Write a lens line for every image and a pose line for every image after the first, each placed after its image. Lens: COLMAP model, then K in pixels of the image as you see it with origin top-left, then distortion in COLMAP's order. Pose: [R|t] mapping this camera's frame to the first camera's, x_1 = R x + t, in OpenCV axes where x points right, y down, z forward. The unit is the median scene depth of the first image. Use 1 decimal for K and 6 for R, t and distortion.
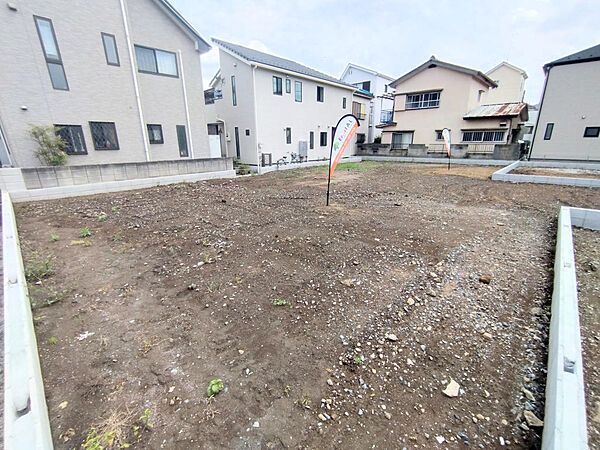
lens RADIAL K [[272.1, 0, 301.6], [0, 272.1, 221.7], [0, 0, 1]] dist [-0.007367, 0.006257]
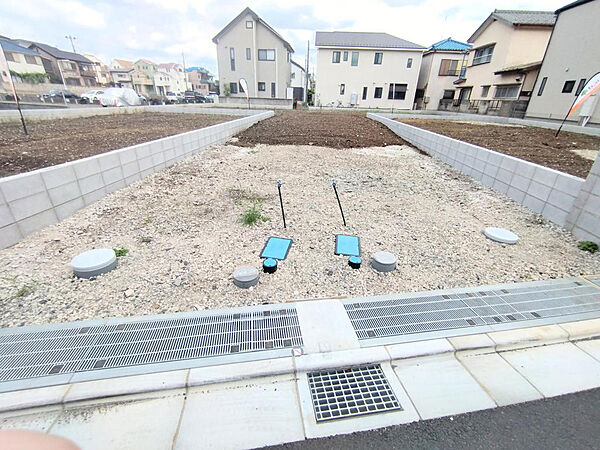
lens RADIAL K [[272.1, 0, 302.4], [0, 272.1, 224.6], [0, 0, 1]] dist [-0.007367, 0.006257]
pose [[0.628464, 0.352878, -0.693188, 1.069602], [-0.255240, 0.935384, 0.244764, 0.087934], [0.734769, 0.023104, 0.677924, -0.213791]]
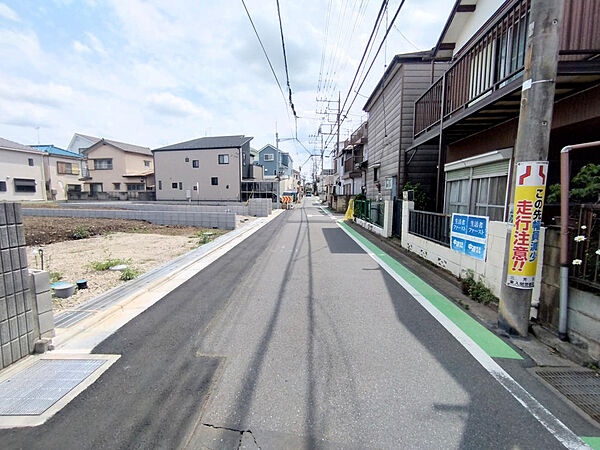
lens RADIAL K [[272.1, 0, 305.3], [0, 272.1, 223.3], [0, 0, 1]] dist [-0.007367, 0.006257]
pose [[0.880502, -0.039004, 0.472435, 0.793243], [0.126061, 0.979990, -0.154039, 0.286341], [-0.456974, 0.195187, 0.867800, -0.864223]]
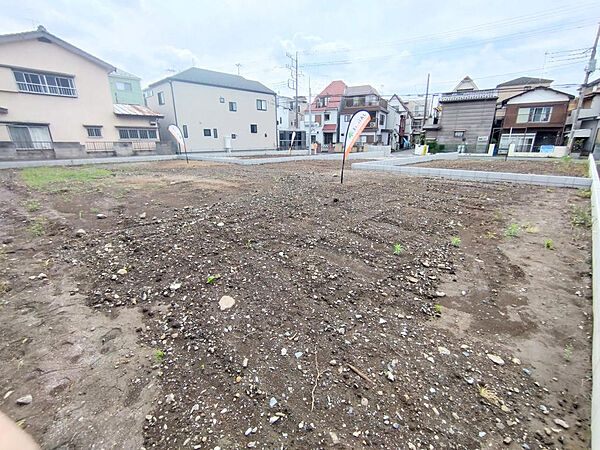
lens RADIAL K [[272.1, 0, 302.5], [0, 272.1, 224.5], [0, 0, 1]] dist [-0.007367, 0.006257]
pose [[0.027886, -0.286852, 0.957569, -0.418888], [0.293196, 0.918156, 0.266507, -0.089324], [-0.955646, 0.273324, 0.109708, 0.382985]]
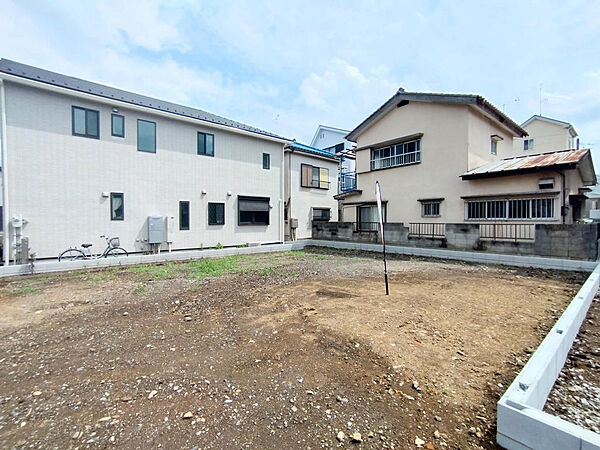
lens RADIAL K [[272.1, 0, 299.8], [0, 272.1, 222.9], [0, 0, 1]] dist [-0.007367, 0.006257]
pose [[0.989416, 0.006119, -0.144980, 0.362146], [-0.045349, 0.962107, -0.268874, -0.136201], [0.137841, 0.272603, 0.952201, 0.475578]]
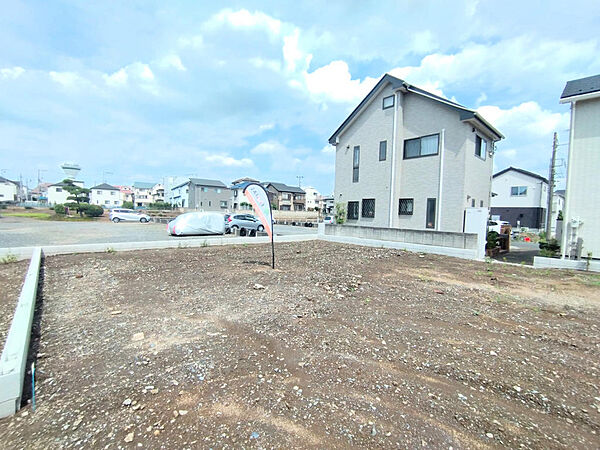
lens RADIAL K [[266.7, 0, 302.3], [0, 266.7, 224.2], [0, 0, 1]] dist [-0.001397, -0.000302]
pose [[-0.079084, 0.047795, -0.995721, 0.371463], [-0.310996, 0.947815, 0.070196, -0.112708], [0.947115, 0.315217, -0.060093, 0.391513]]
